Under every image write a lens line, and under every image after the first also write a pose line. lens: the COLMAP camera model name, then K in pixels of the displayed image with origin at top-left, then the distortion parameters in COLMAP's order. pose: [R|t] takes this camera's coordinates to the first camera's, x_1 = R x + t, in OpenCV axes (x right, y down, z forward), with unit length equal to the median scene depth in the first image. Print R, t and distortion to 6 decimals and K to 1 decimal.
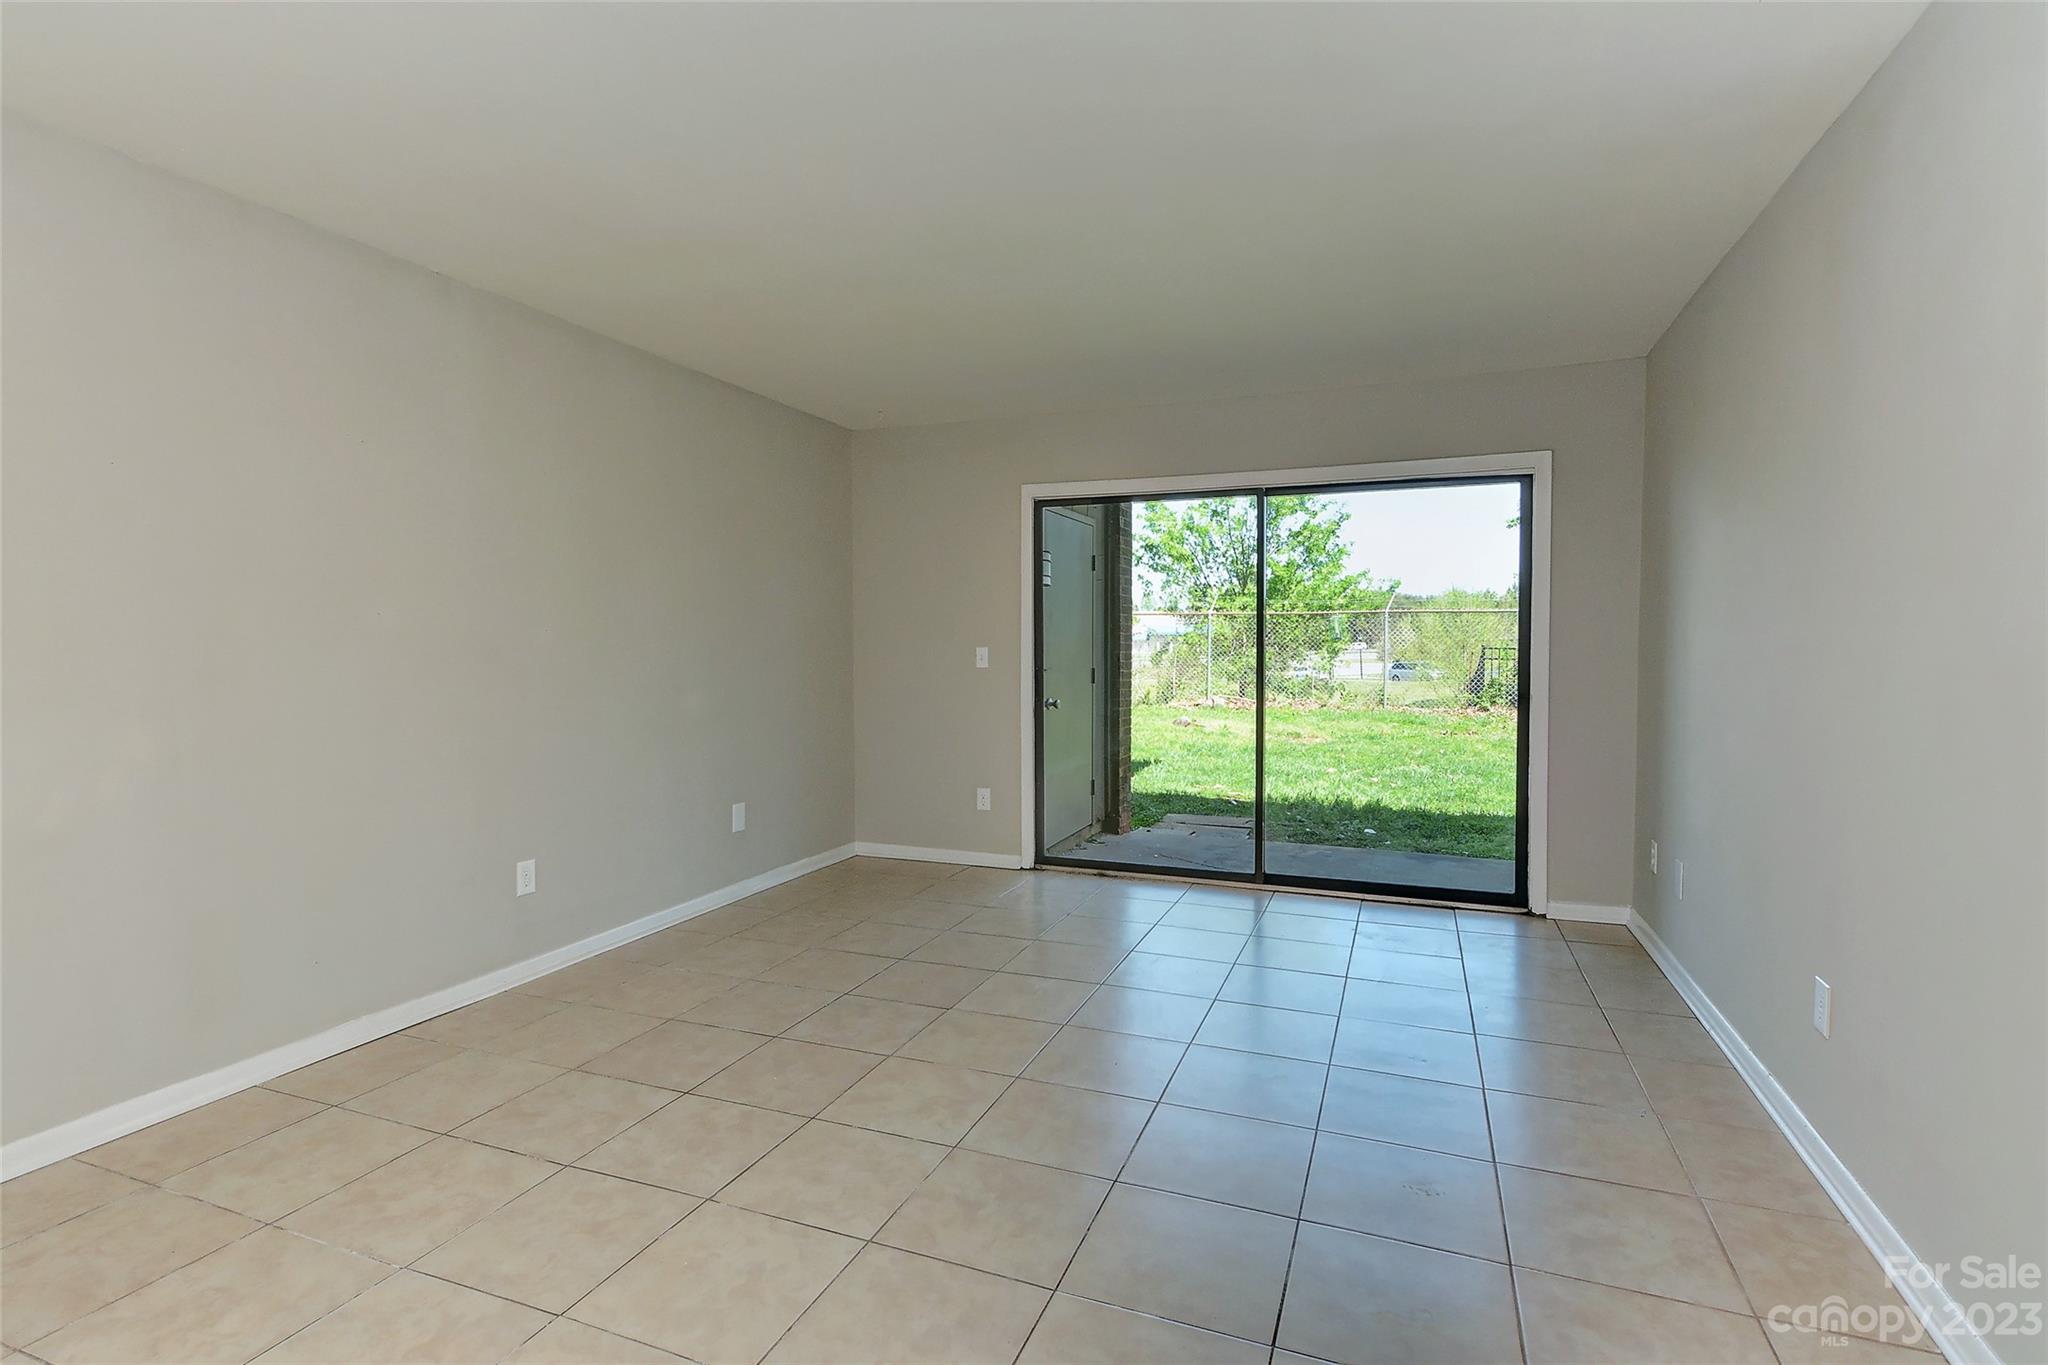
lens RADIAL K [[1004.3, 0, 1024.0], [0, 1004.3, 682.5], [0, 0, 1]] dist [0.000714, 0.000289]
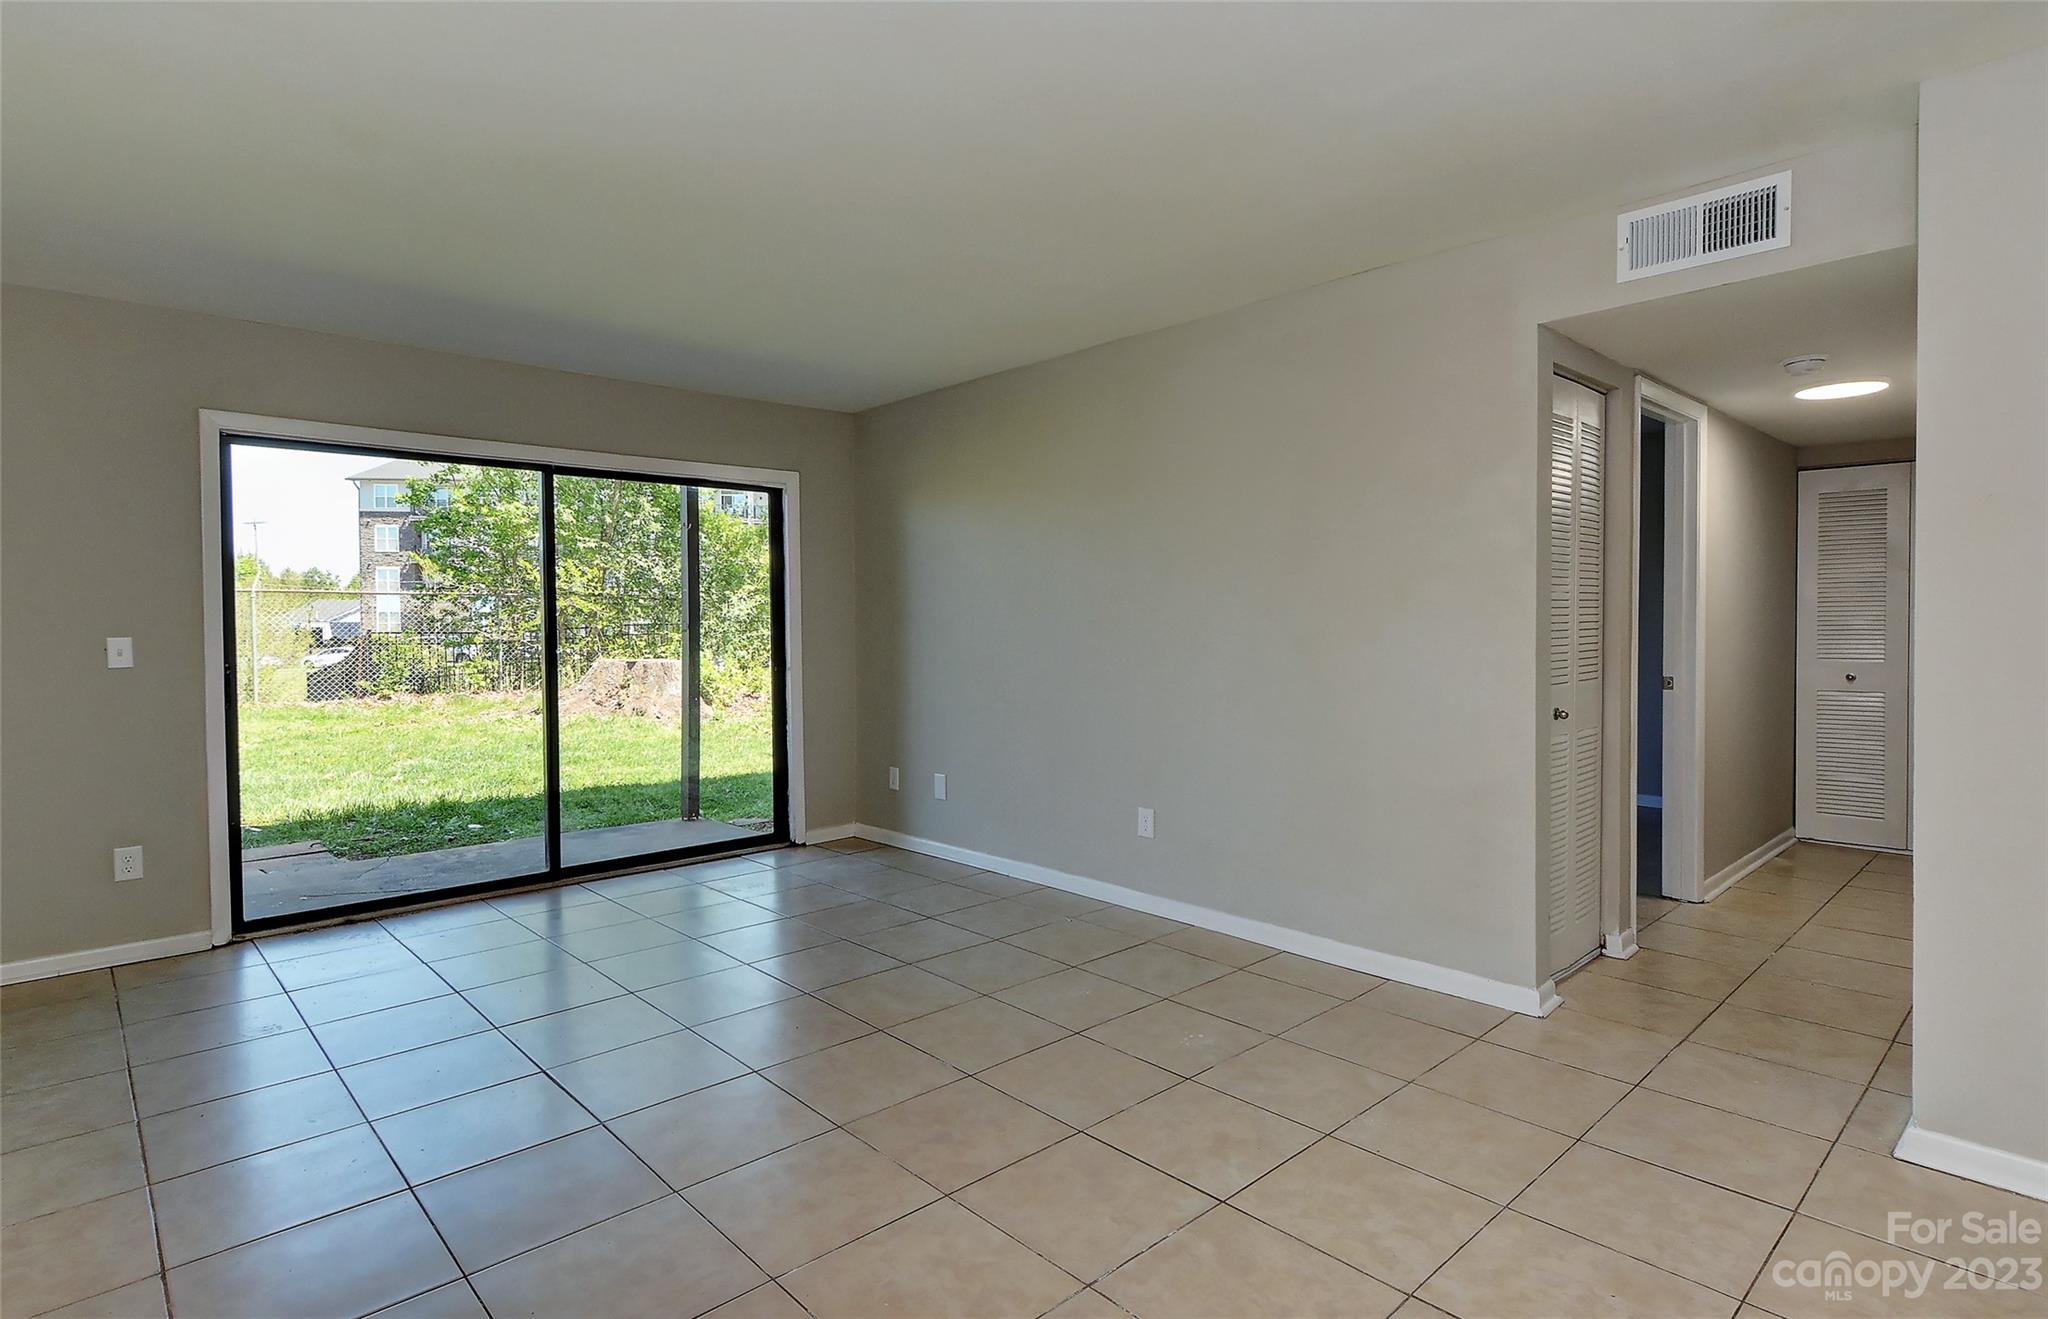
lens RADIAL K [[1019.3, 0, 1010.1], [0, 1019.3, 649.5], [0, 0, 1]] dist [0.000964, -0.000145]
pose [[0.429092, -0.027282, 0.902849, -0.452131], [0.041589, 0.999080, 0.010424, -0.010222], [-0.902303, 0.033076, 0.429832, 0.194002]]
